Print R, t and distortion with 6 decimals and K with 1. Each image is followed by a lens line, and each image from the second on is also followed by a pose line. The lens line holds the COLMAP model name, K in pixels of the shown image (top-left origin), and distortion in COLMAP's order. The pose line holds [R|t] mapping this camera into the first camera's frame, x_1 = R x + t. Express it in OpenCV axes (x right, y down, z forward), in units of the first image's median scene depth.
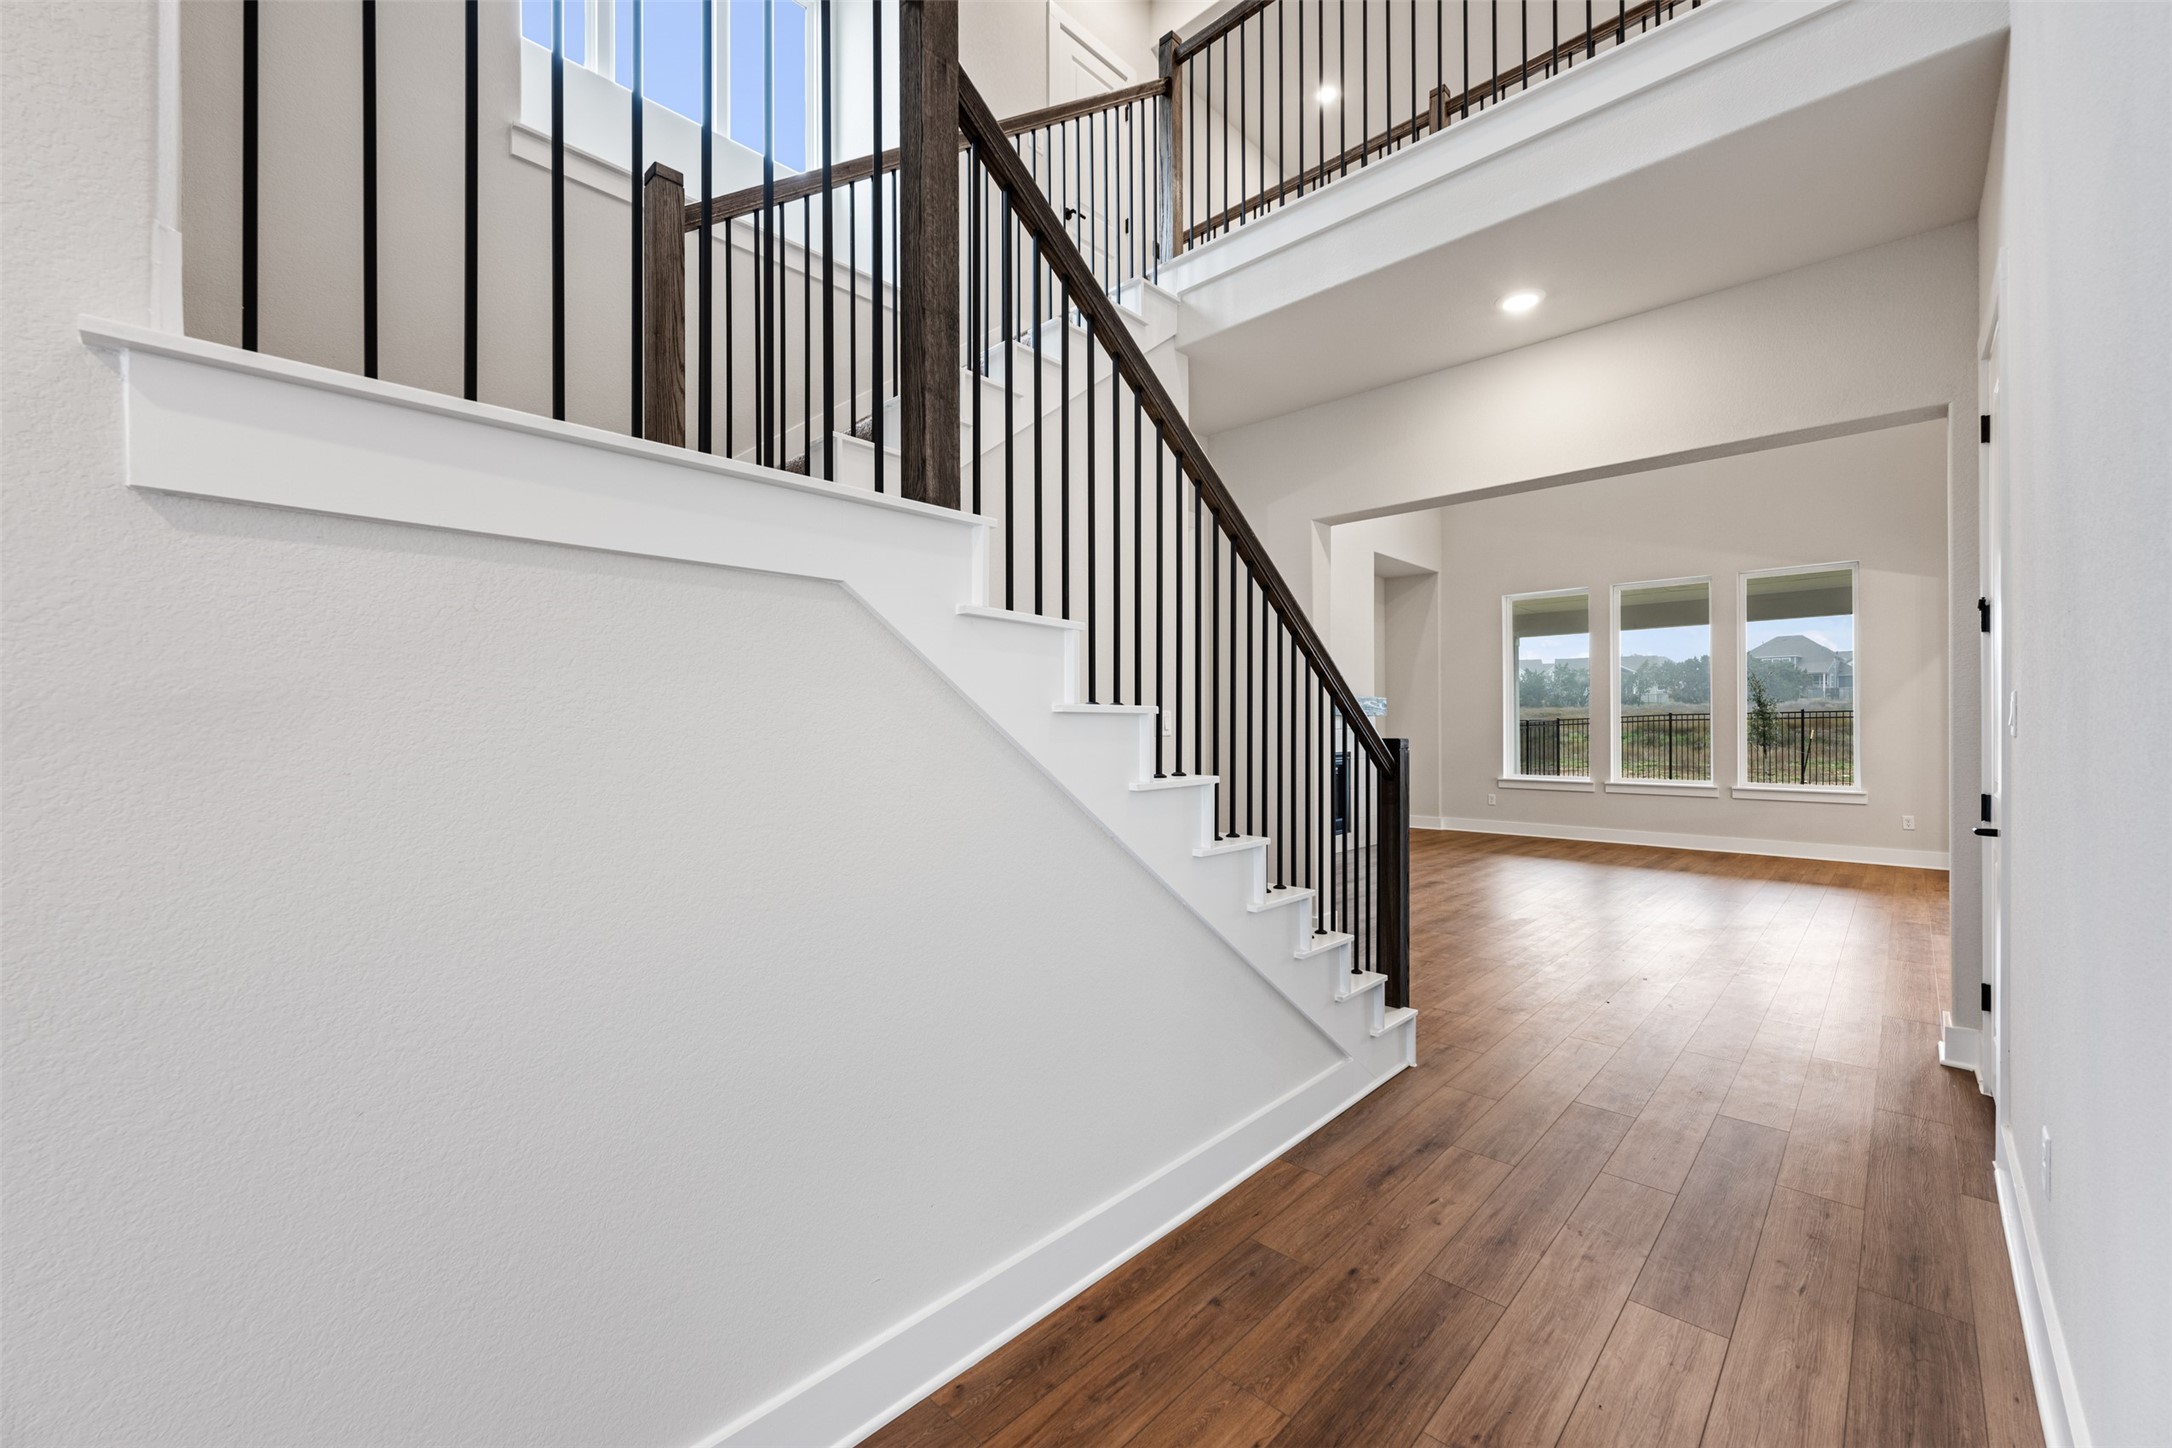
lens RADIAL K [[864.3, 0, 1094.7], [0, 864.3, 726.5], [0, 0, 1]] dist [-0.000913, 0.000346]
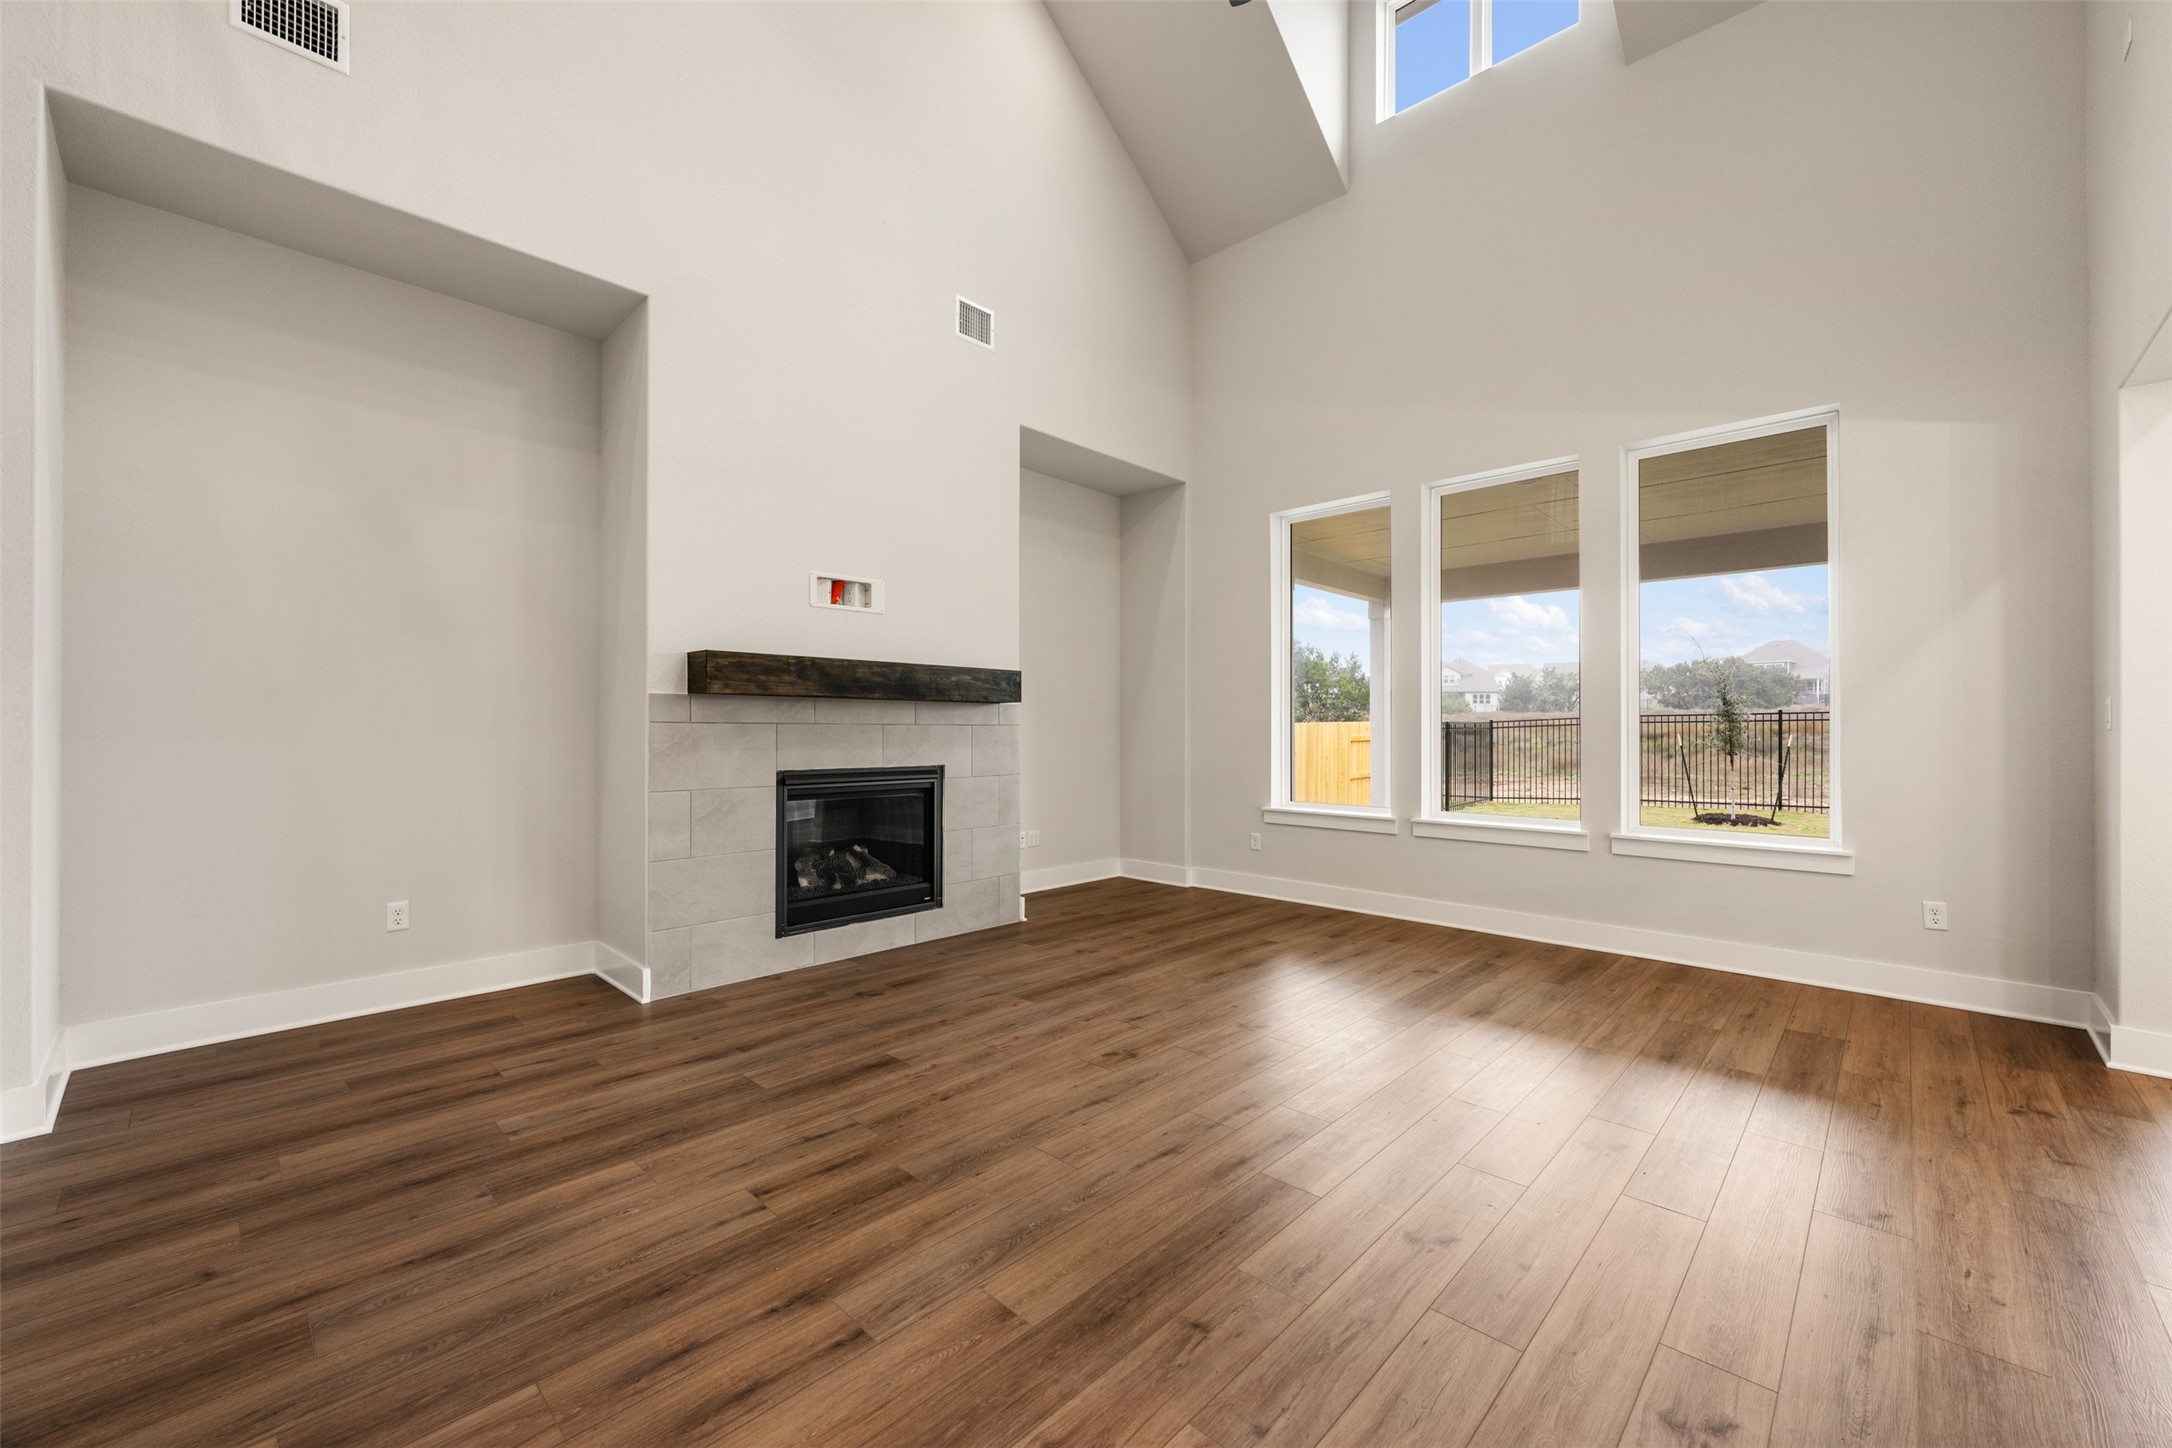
lens RADIAL K [[864.3, 0, 1086.3], [0, 864.3, 730.0], [0, 0, 1]] dist [-0.000913, 0.000346]
pose [[0.999982, 0.005727, -0.001988, 0.182242], [-0.005726, 0.999983, 0.000537, 0.002185], [0.001991, -0.000525, 0.999998, 0.201531]]
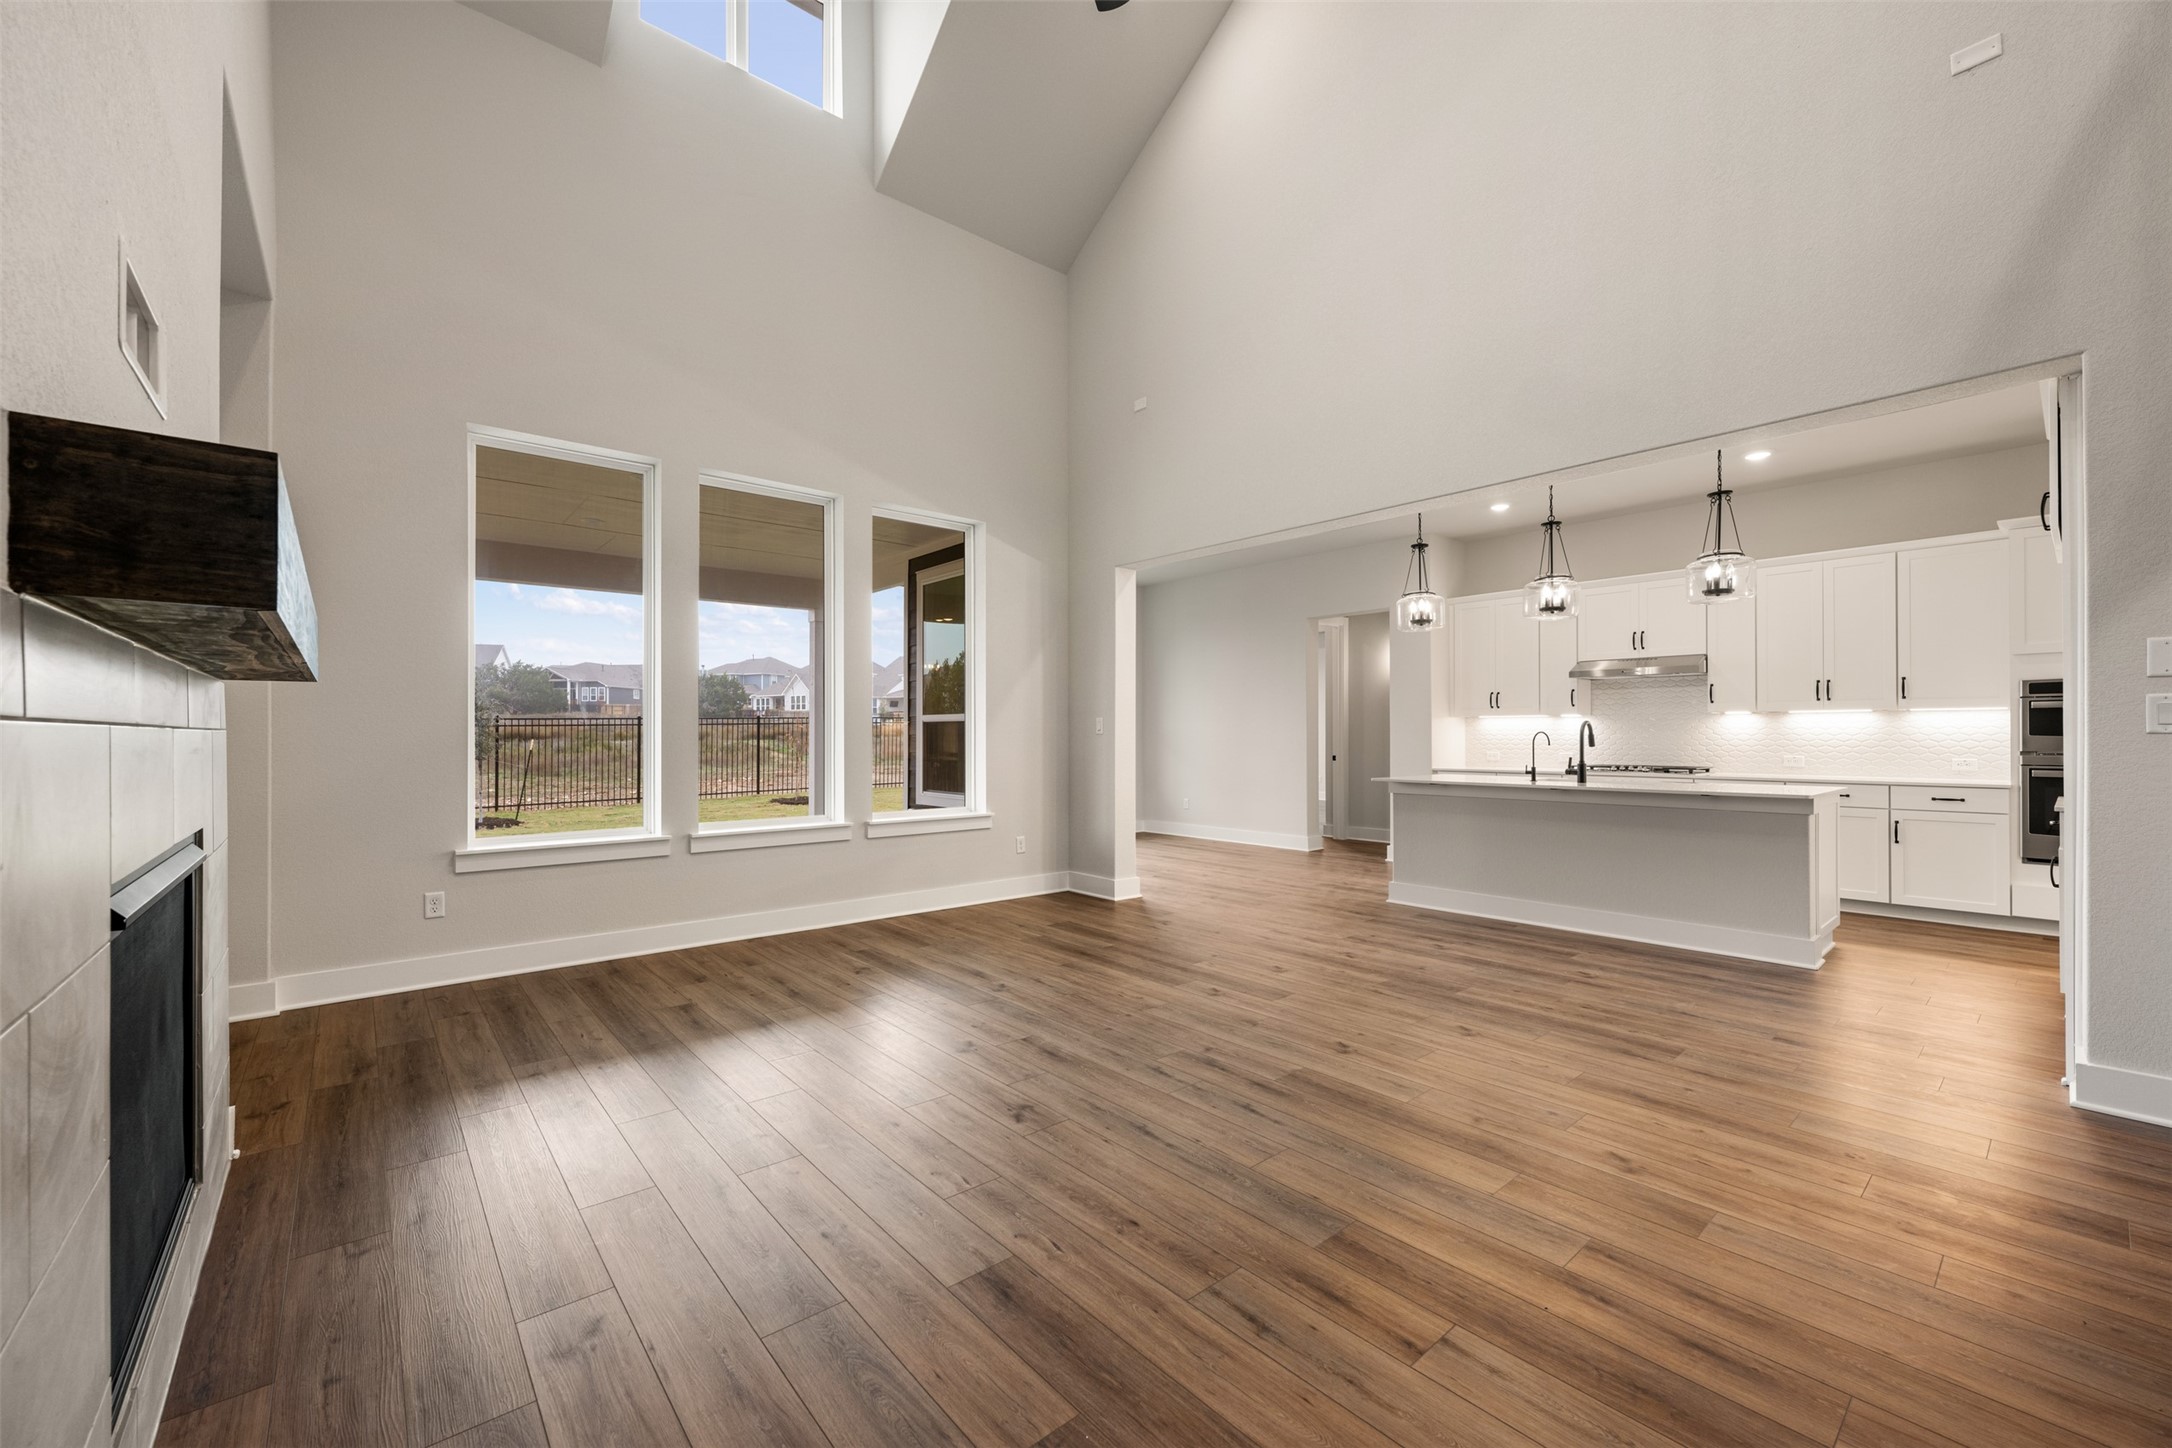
lens RADIAL K [[864.3, 0, 1087.1], [0, 864.3, 733.5], [0, 0, 1]] dist [-0.000913, 0.000346]
pose [[0.096709, 0.003050, 0.995308, 0.041124], [0.002559, 0.999991, -0.003313, 0.002096], [-0.995309, 0.002867, 0.096700, 0.348611]]
